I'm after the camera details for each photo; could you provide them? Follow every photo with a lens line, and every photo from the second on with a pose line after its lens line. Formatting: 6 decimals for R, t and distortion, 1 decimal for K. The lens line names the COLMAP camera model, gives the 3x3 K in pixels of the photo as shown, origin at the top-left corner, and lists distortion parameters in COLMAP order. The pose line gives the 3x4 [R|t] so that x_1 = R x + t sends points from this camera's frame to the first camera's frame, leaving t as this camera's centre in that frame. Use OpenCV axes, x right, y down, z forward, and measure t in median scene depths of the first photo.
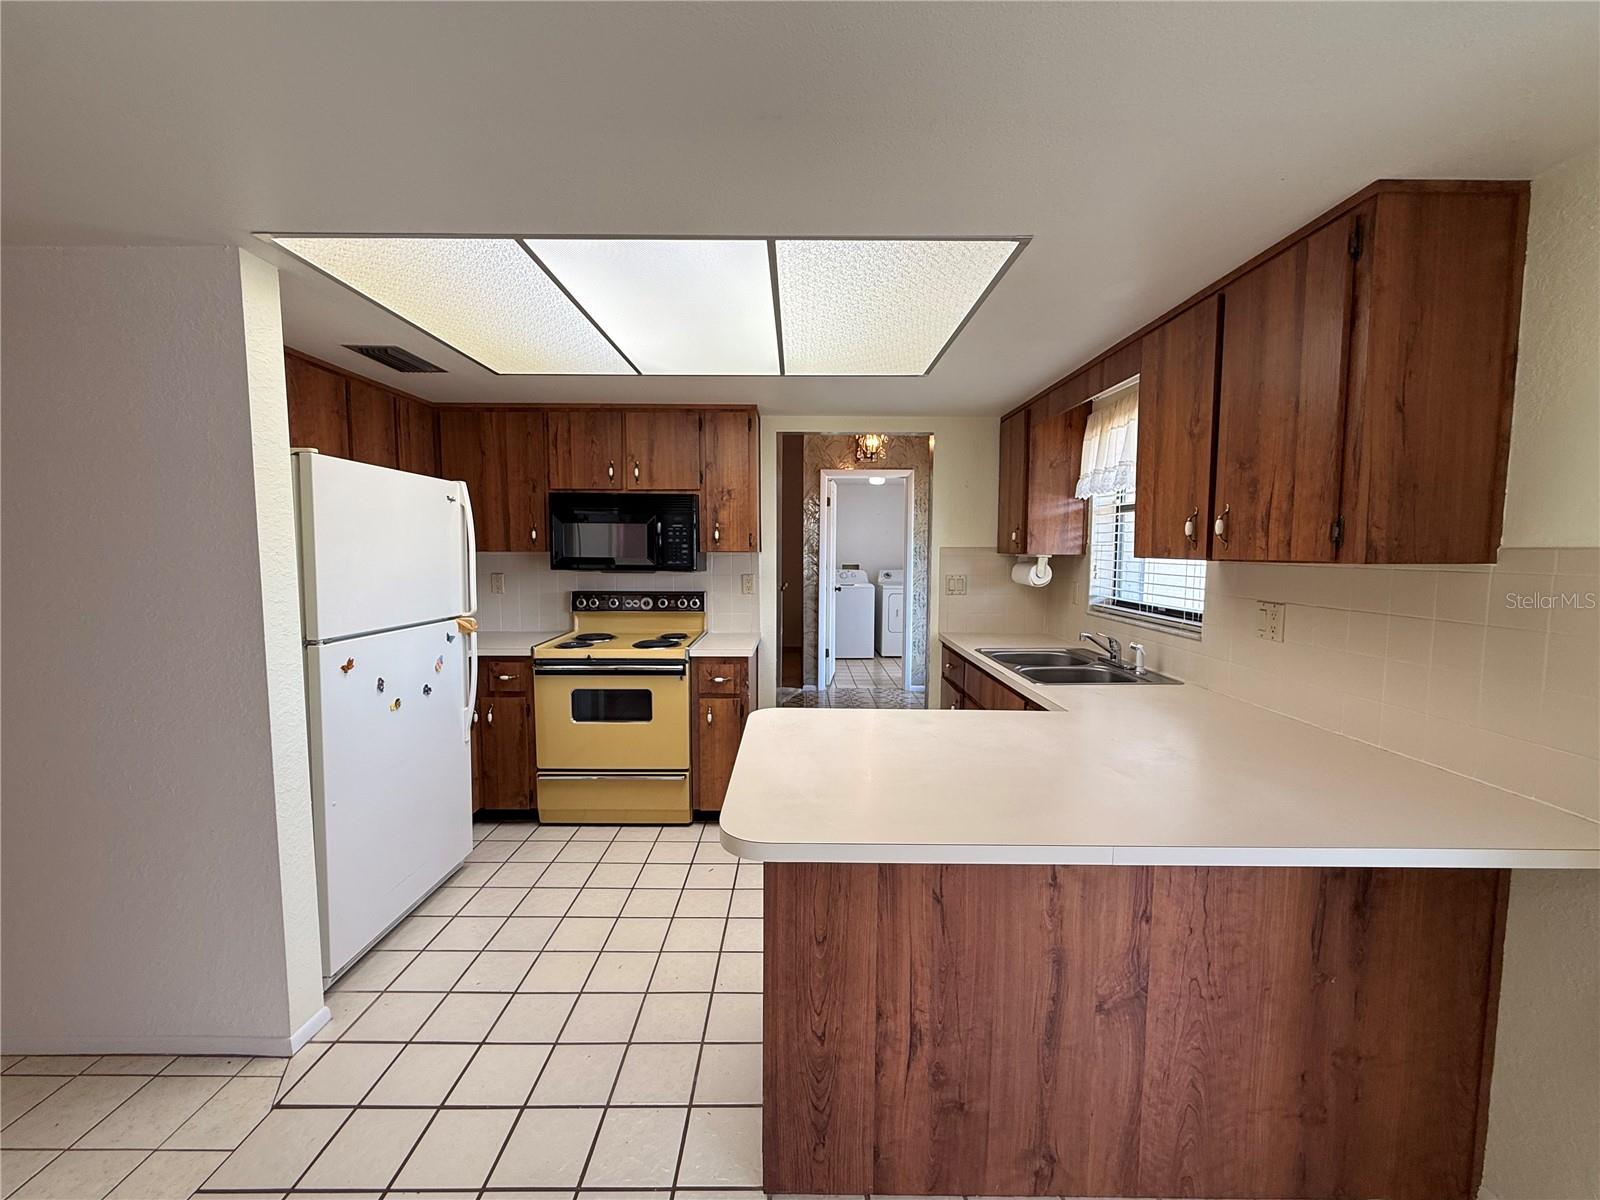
lens RADIAL K [[639.6, 0, 803.6], [0, 639.6, 598.1], [0, 0, 1]] dist [-0.001859, 0.000485]
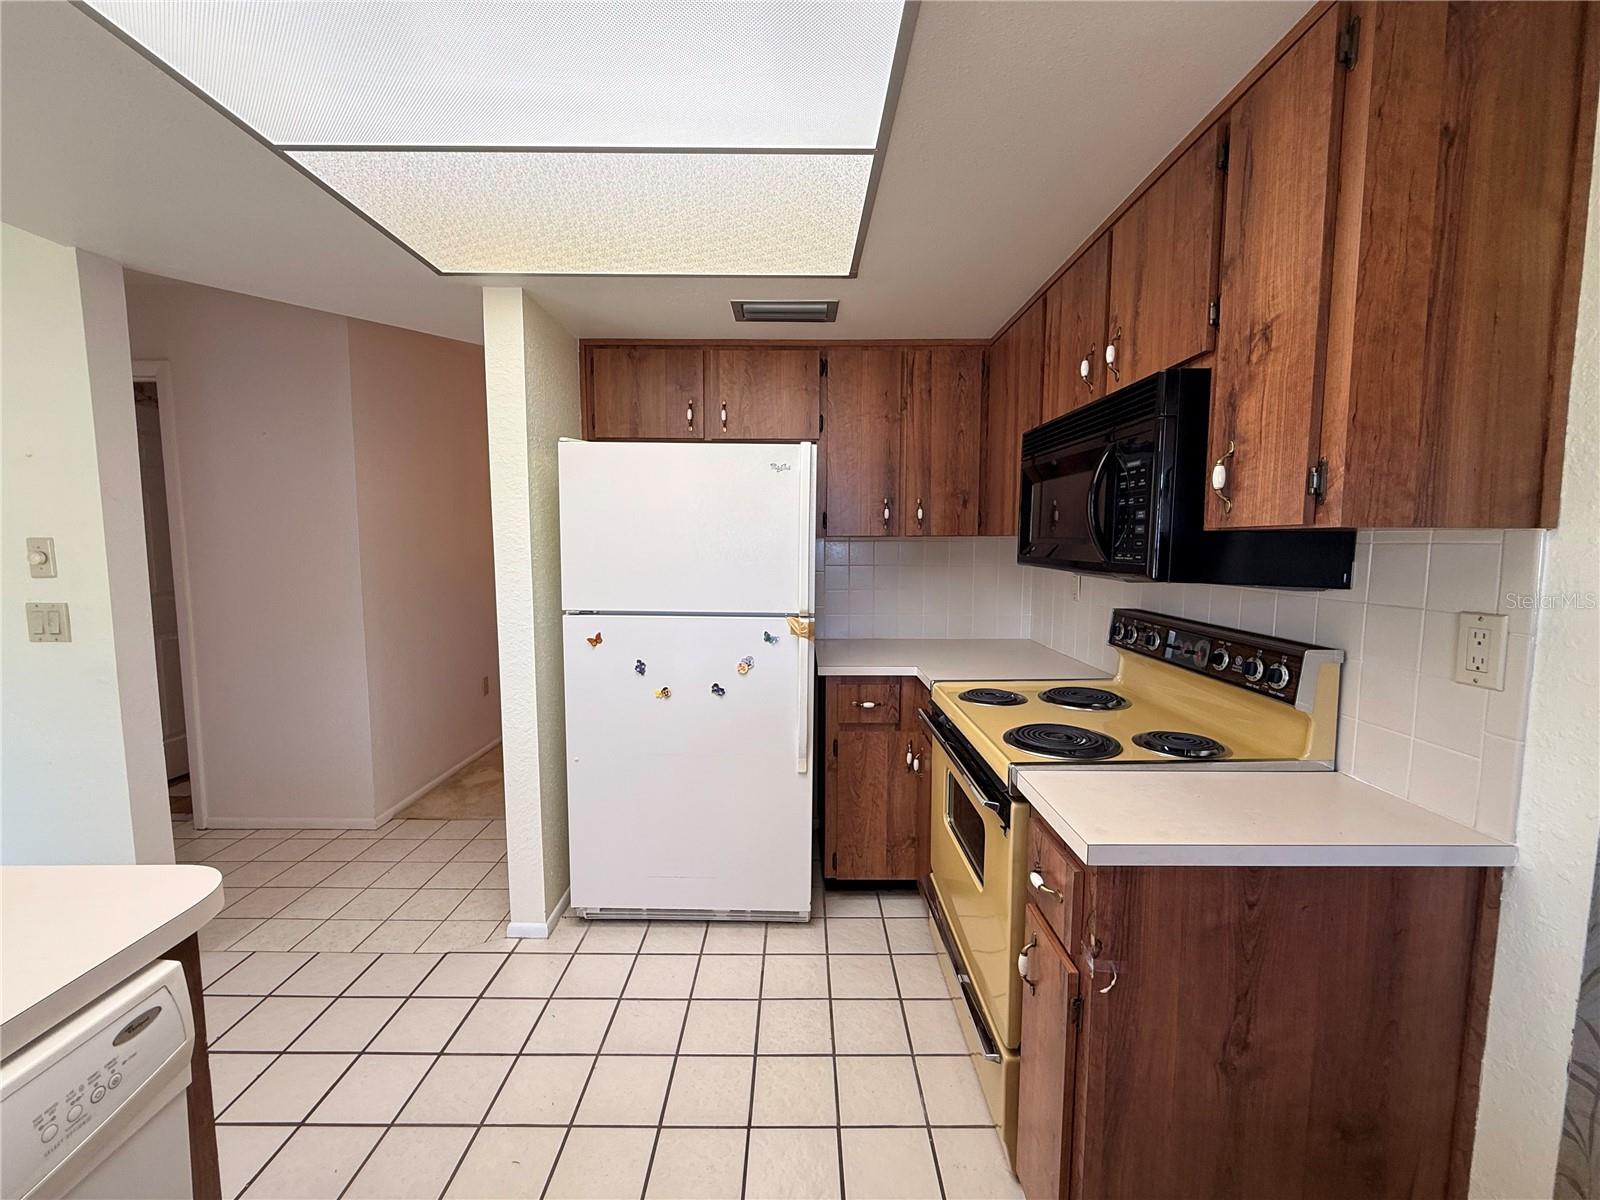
lens RADIAL K [[639.6, 0, 802.4], [0, 639.6, 599.1], [0, 0, 1]] dist [-0.001859, 0.000485]
pose [[0.002887, 0.087230, -0.996184, 0.275771], [-0.080985, 0.992936, 0.086711, -0.066045], [0.996711, 0.080425, 0.009931, 1.097641]]
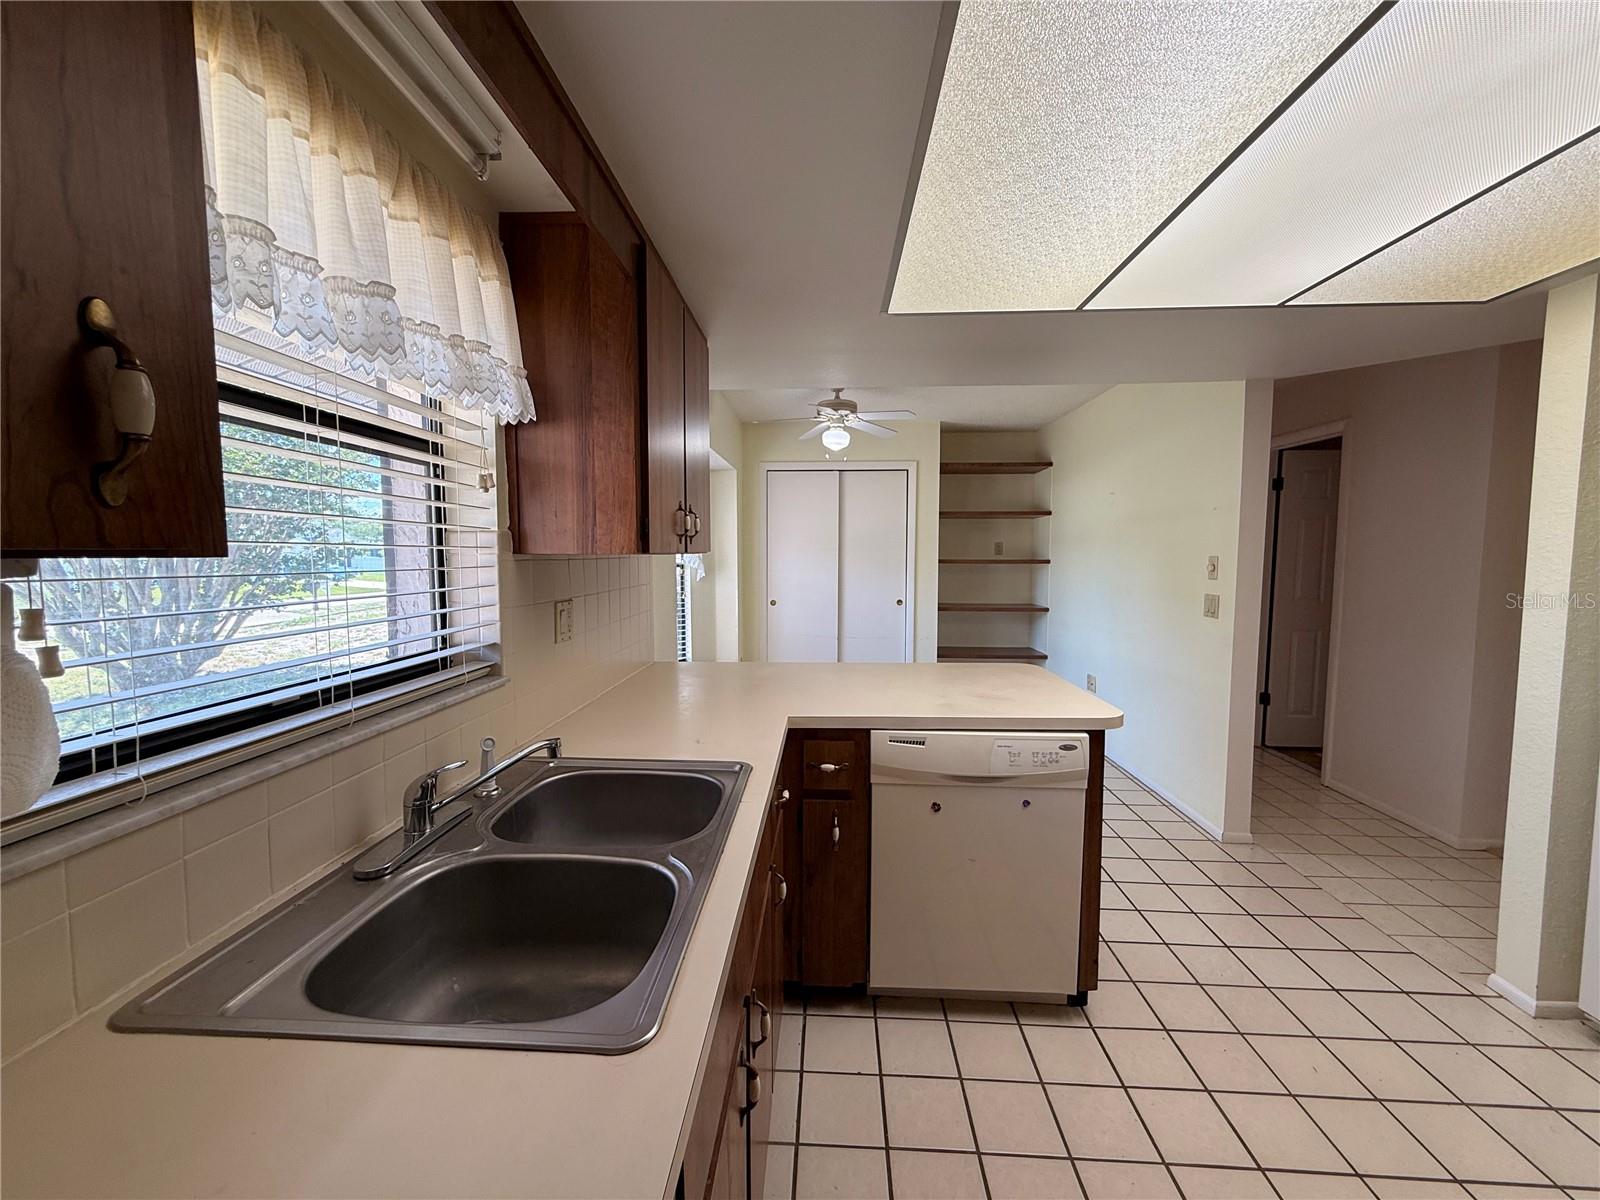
lens RADIAL K [[639.6, 0, 797.3], [0, 639.6, 596.9], [0, 0, 1]] dist [-0.001859, 0.000485]
pose [[-0.998094, -0.010758, 0.060768, 0.275650], [-0.001611, 0.988894, 0.148614, -0.106727], [-0.061692, 0.148232, -0.987026, 1.523252]]
